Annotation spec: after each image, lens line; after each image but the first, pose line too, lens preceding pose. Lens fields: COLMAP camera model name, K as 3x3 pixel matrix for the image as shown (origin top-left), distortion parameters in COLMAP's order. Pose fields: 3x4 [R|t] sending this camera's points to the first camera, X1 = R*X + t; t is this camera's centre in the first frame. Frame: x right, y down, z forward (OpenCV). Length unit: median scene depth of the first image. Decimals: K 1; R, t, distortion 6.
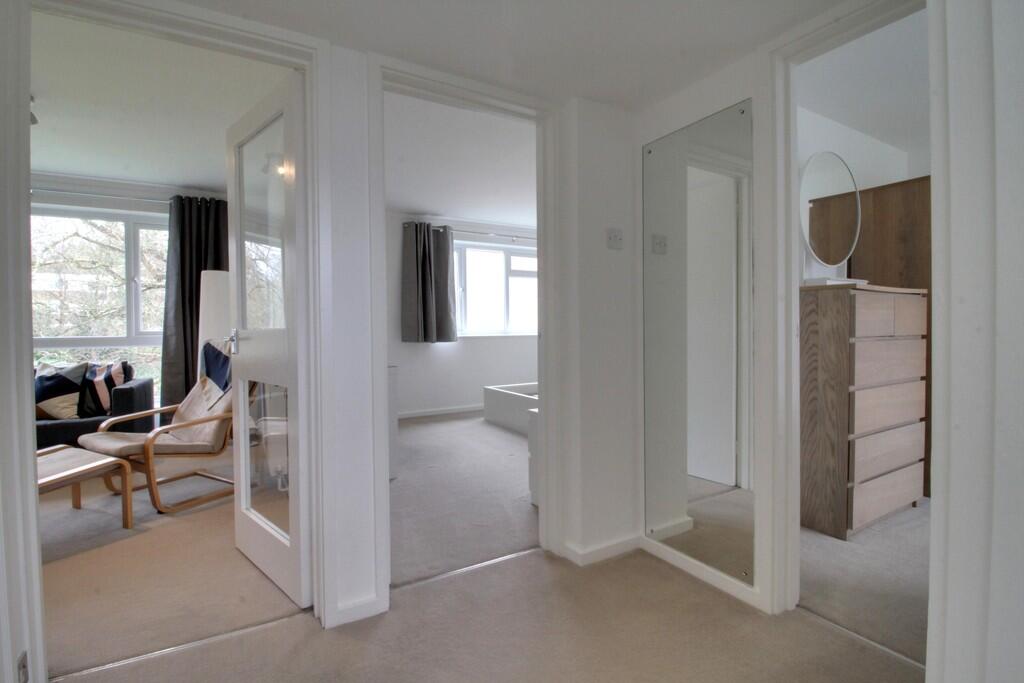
lens RADIAL K [[479.0, 0, 510.9], [0, 479.0, 332.3], [0, 0, 1]] dist [-0.001228, -0.000509]
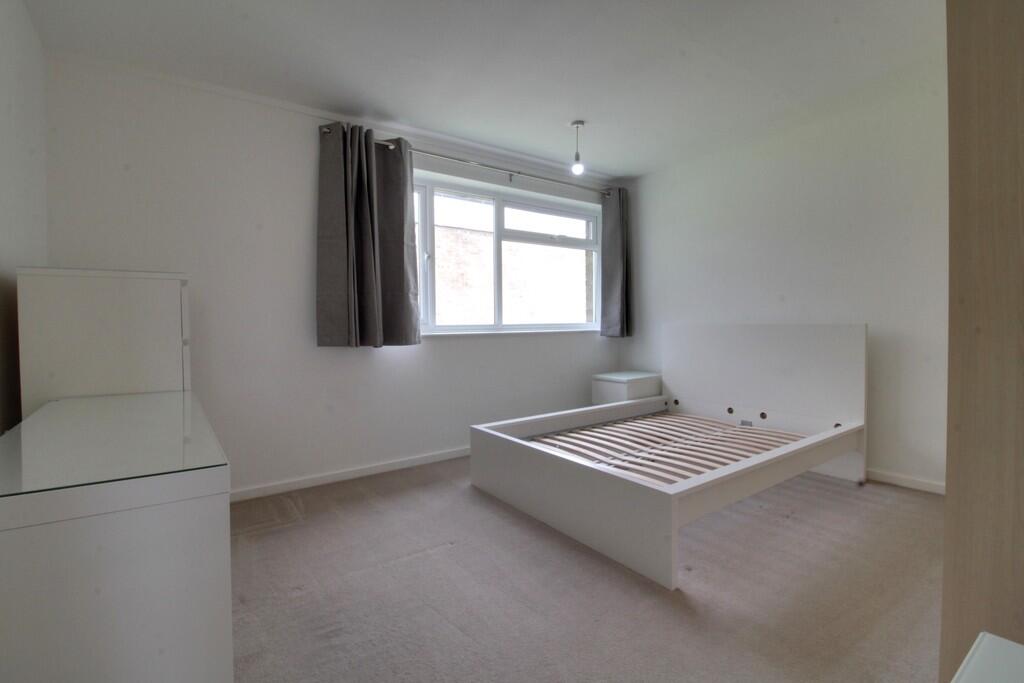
lens RADIAL K [[479.0, 0, 510.9], [0, 479.0, 332.3], [0, 0, 1]] dist [-0.001228, -0.000509]
pose [[0.994772, -0.001350, 0.102115, -0.064061], [0.000743, 0.999982, 0.005979, 0.001508], [-0.102121, -0.005872, 0.994755, 0.426493]]
